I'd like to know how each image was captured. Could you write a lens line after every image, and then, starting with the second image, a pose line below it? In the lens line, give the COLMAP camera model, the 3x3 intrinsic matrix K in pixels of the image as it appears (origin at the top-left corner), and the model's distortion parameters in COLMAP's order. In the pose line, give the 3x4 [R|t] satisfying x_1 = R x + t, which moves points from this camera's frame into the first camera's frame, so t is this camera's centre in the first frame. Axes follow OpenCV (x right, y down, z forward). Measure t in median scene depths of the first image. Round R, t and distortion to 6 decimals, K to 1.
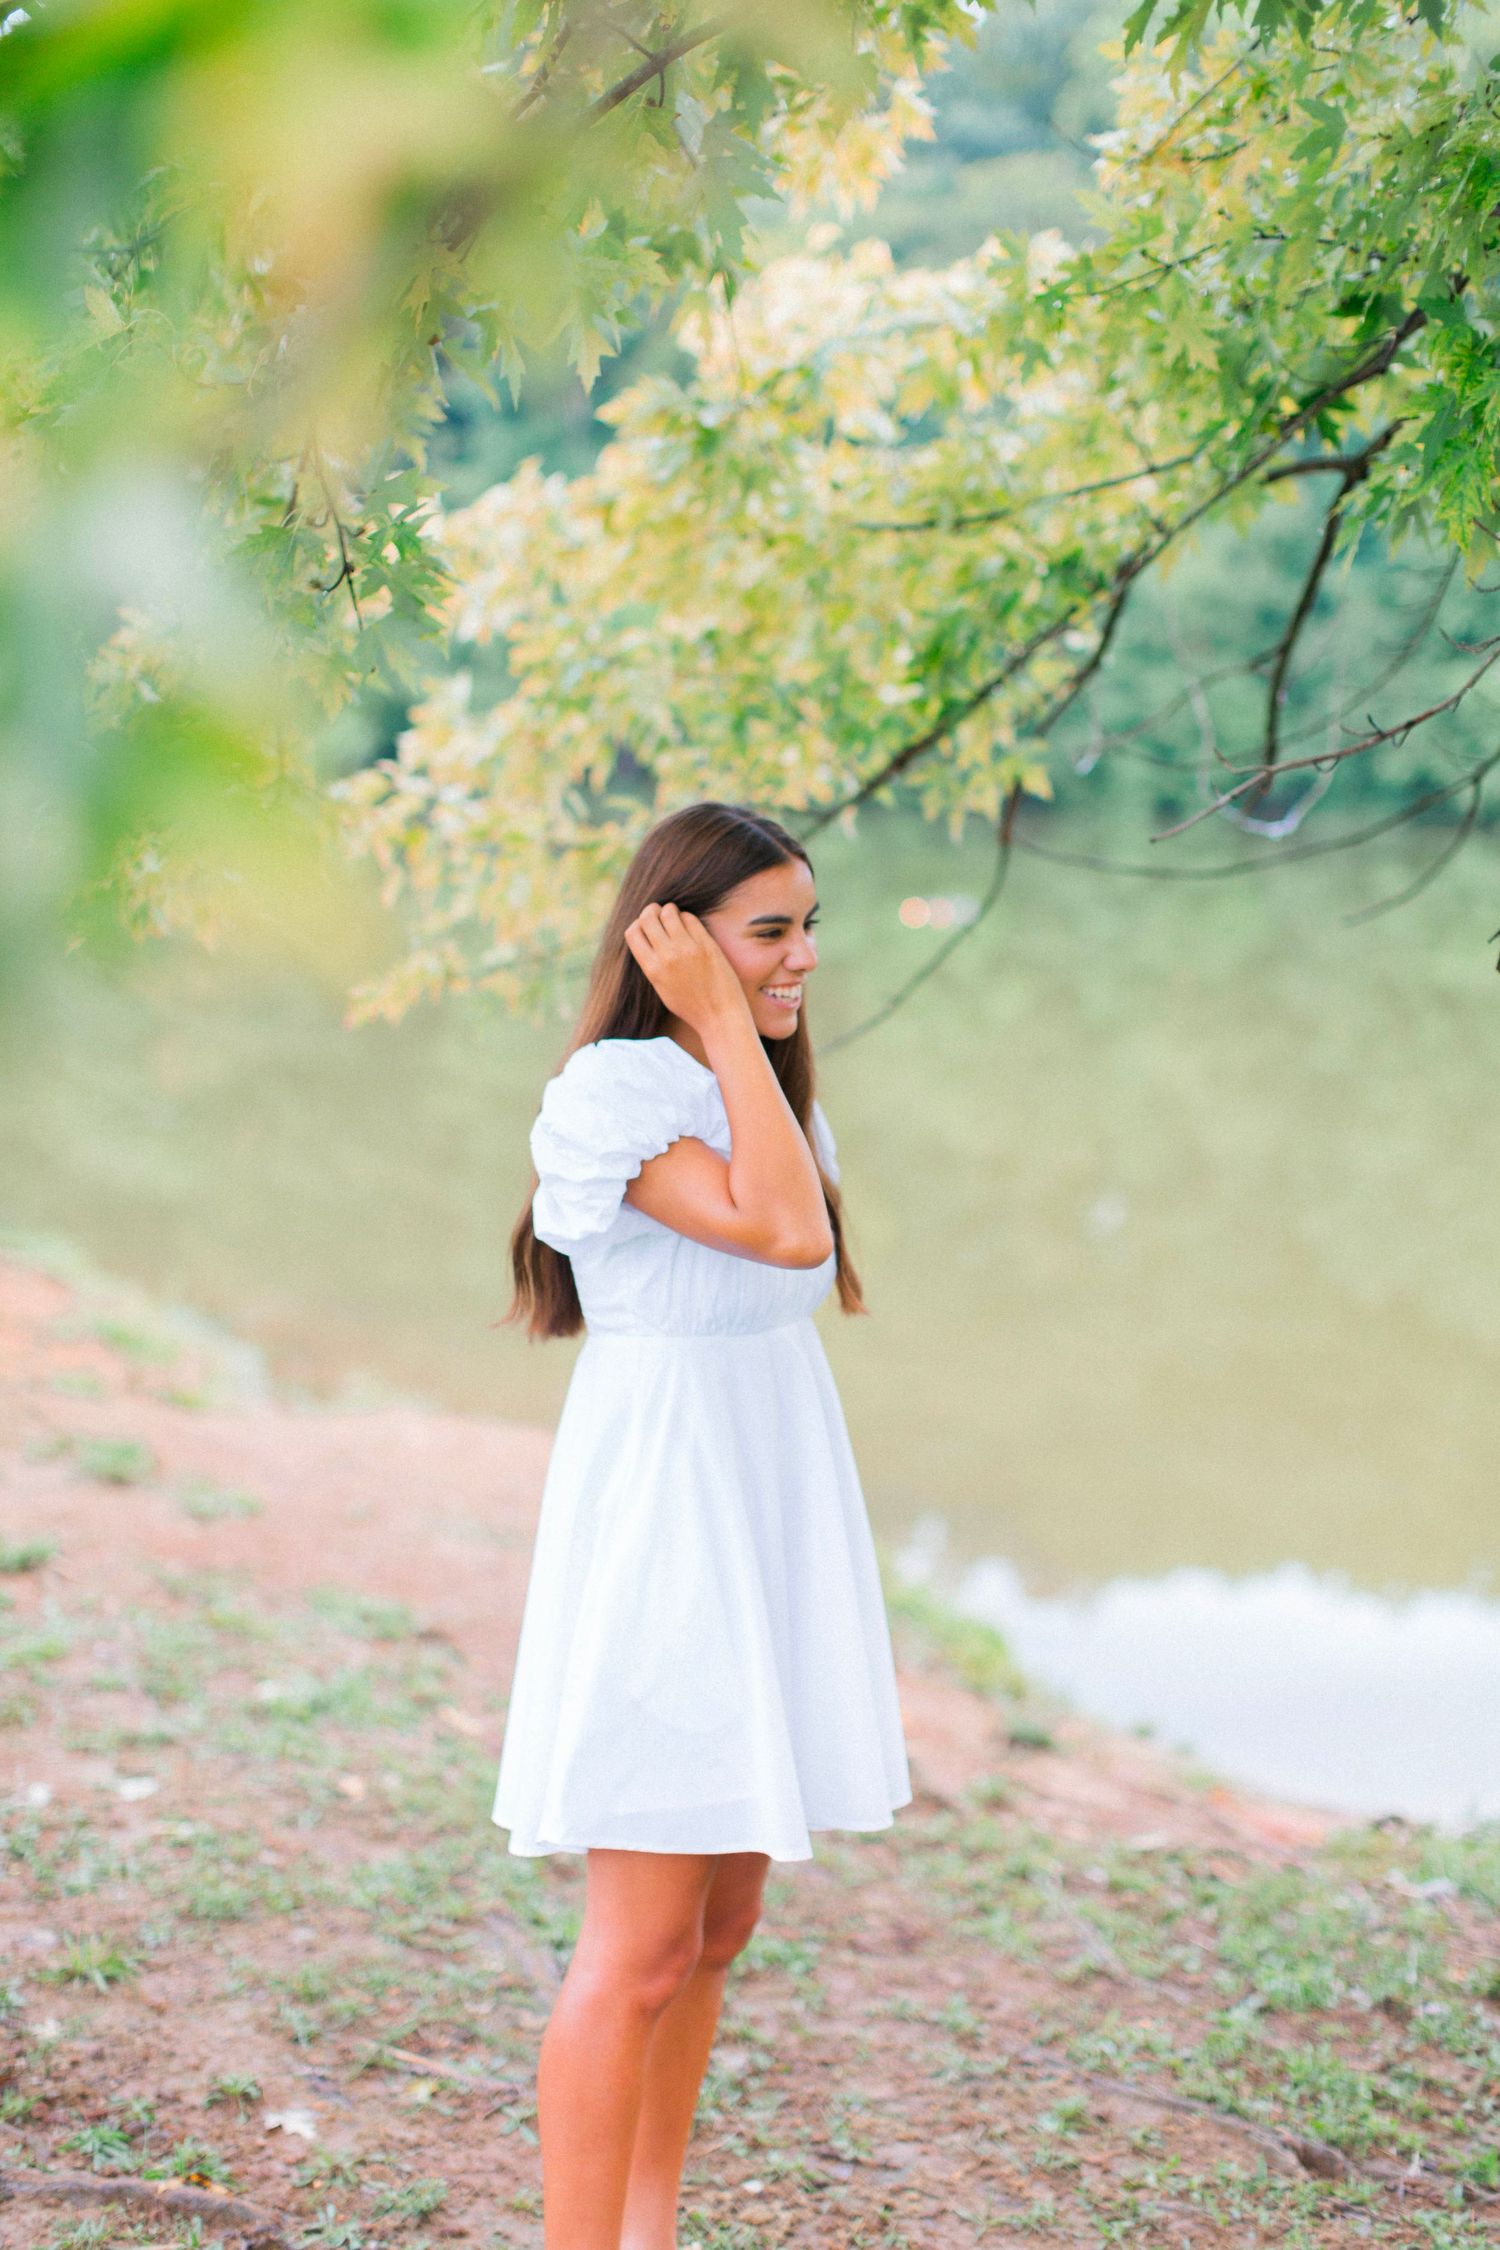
lens RADIAL K [[3121.9, 0, 754.0], [0, 3121.9, 1123.0], [0, 0, 1]] dist [-0.004401, 0.000000]
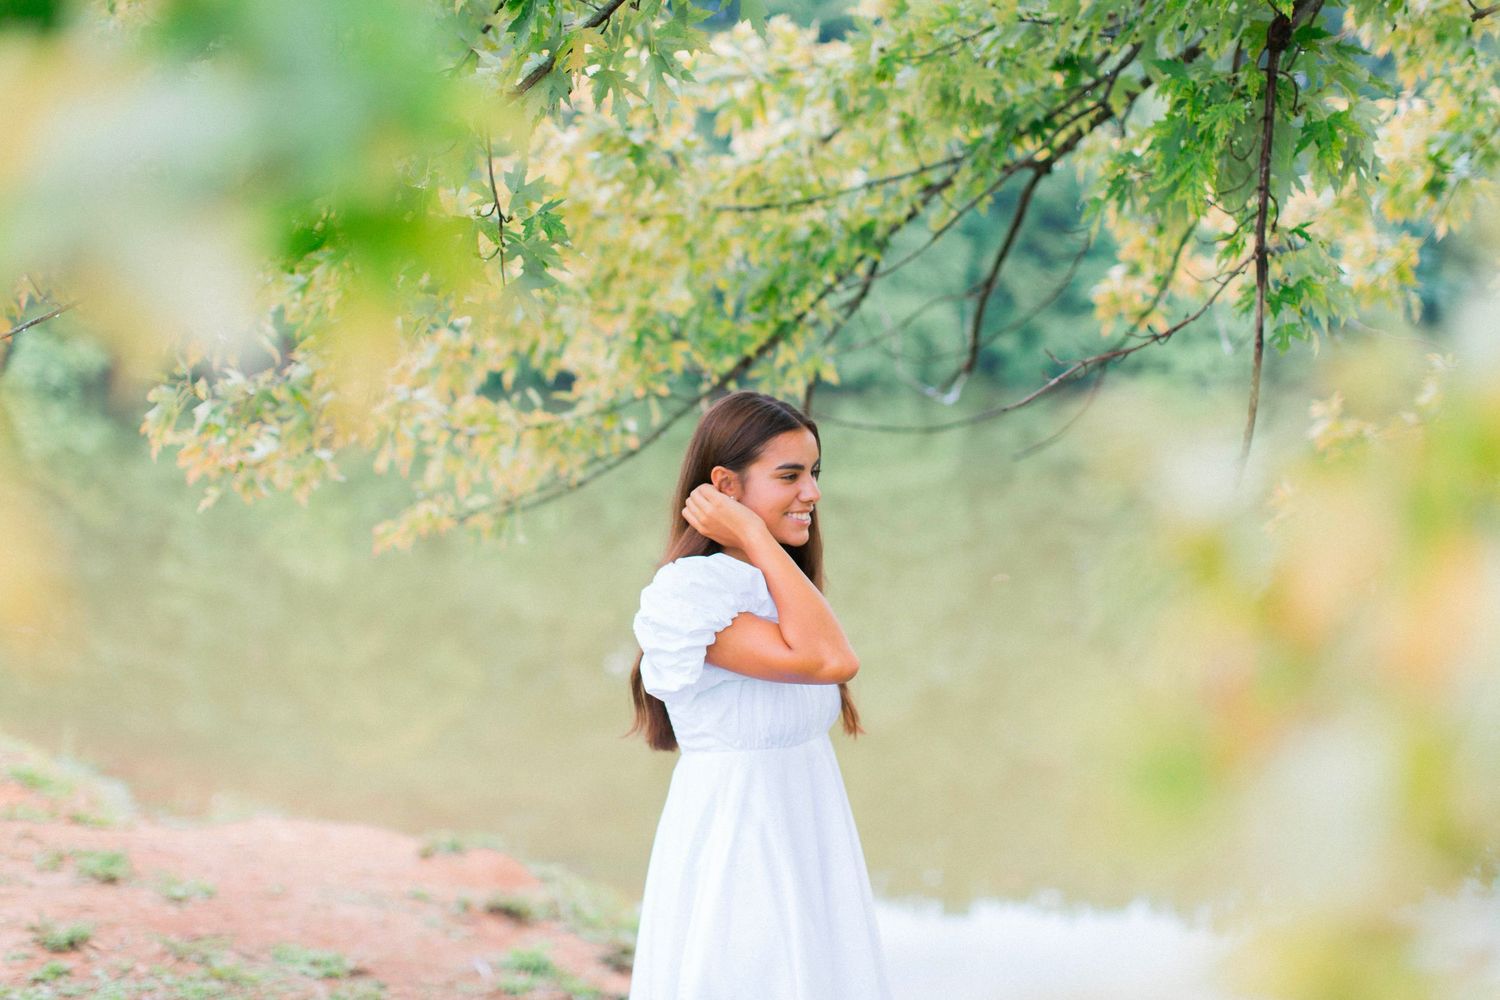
lens RADIAL K [[2081.3, 0, 753.0], [0, 2081.3, 497.7], [0, 0, 1]] dist [-0.004401, 0.000000]
pose [[0.983685, -0.040252, 0.175338, -0.159157], [0.048790, 0.997810, -0.044654, -0.006188], [-0.173157, 0.052480, 0.983495, 0.012732]]
